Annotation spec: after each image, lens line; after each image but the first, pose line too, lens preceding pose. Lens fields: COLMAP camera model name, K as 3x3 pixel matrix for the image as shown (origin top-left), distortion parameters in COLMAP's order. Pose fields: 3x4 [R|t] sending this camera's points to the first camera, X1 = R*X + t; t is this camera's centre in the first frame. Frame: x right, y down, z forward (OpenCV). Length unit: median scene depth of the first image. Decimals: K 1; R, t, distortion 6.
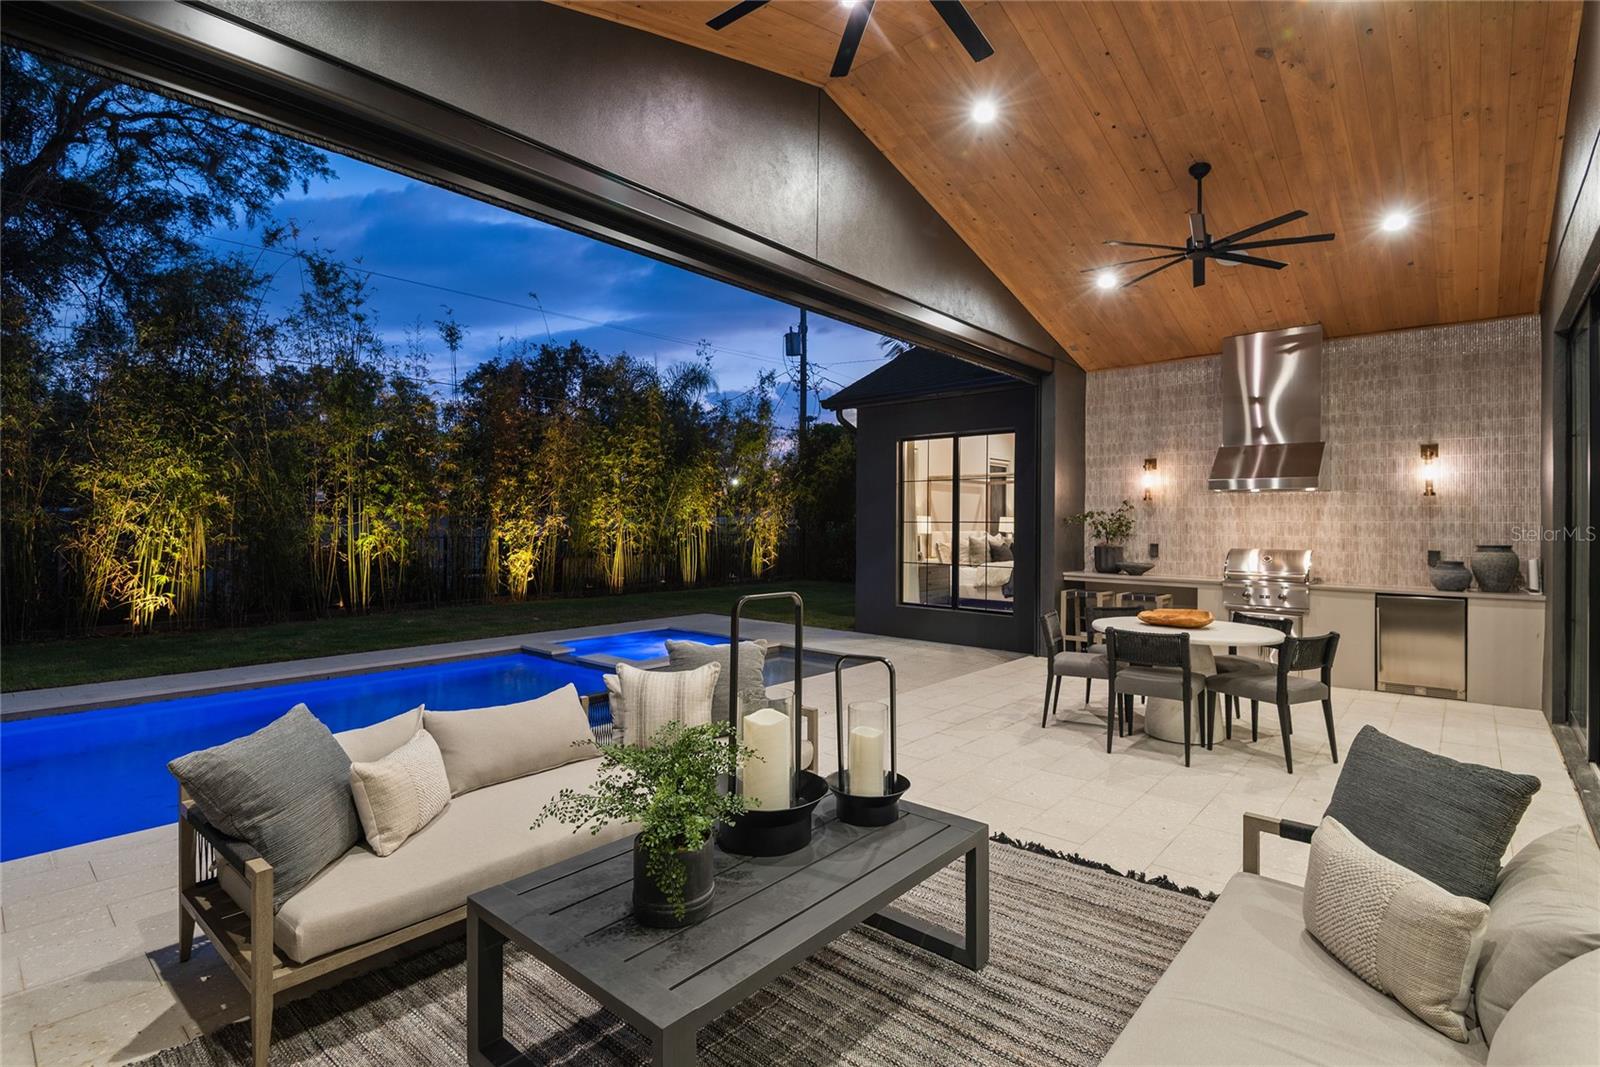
lens RADIAL K [[765.3, 0, 800.0], [0, 765.3, 533.5], [0, 0, 1]] dist [0.001162, 0.000122]
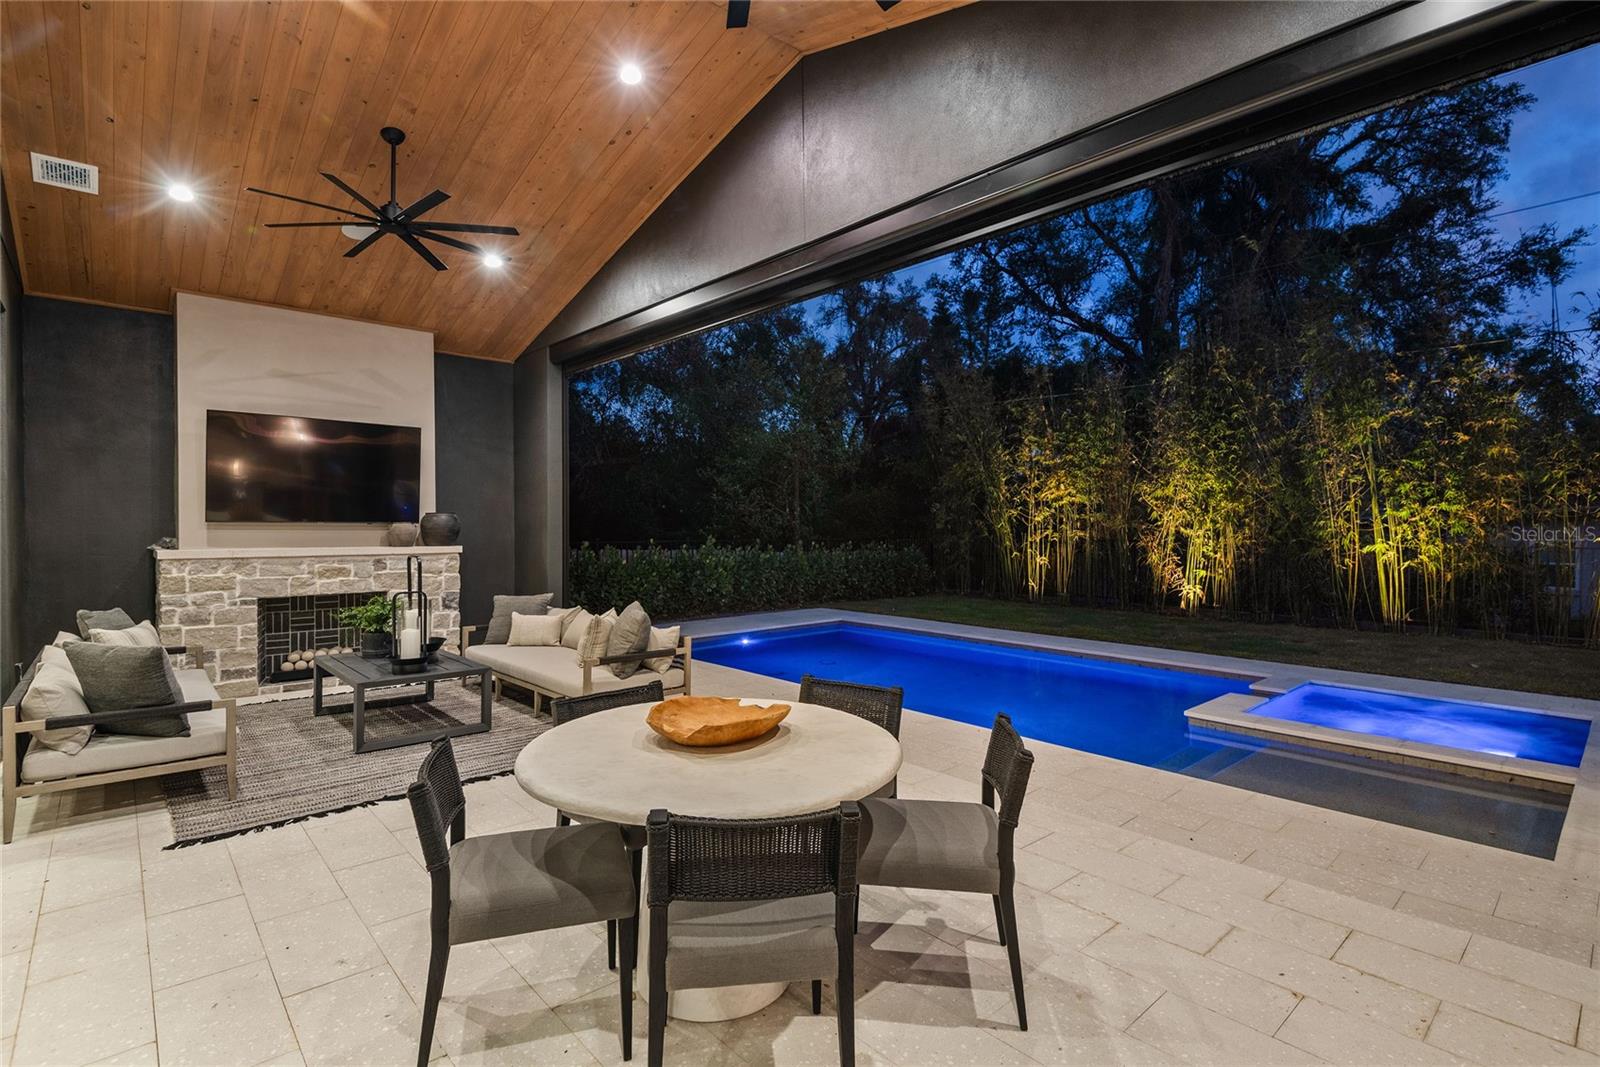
lens RADIAL K [[765.3, 0, 800.0], [0, 765.3, 533.5], [0, 0, 1]] dist [0.001162, 0.000122]
pose [[-0.124301, 0.003446, -0.992239, 0.463094], [-0.015727, 0.999862, 0.005443, -0.001427], [0.992120, 0.016282, -0.124230, 0.540547]]
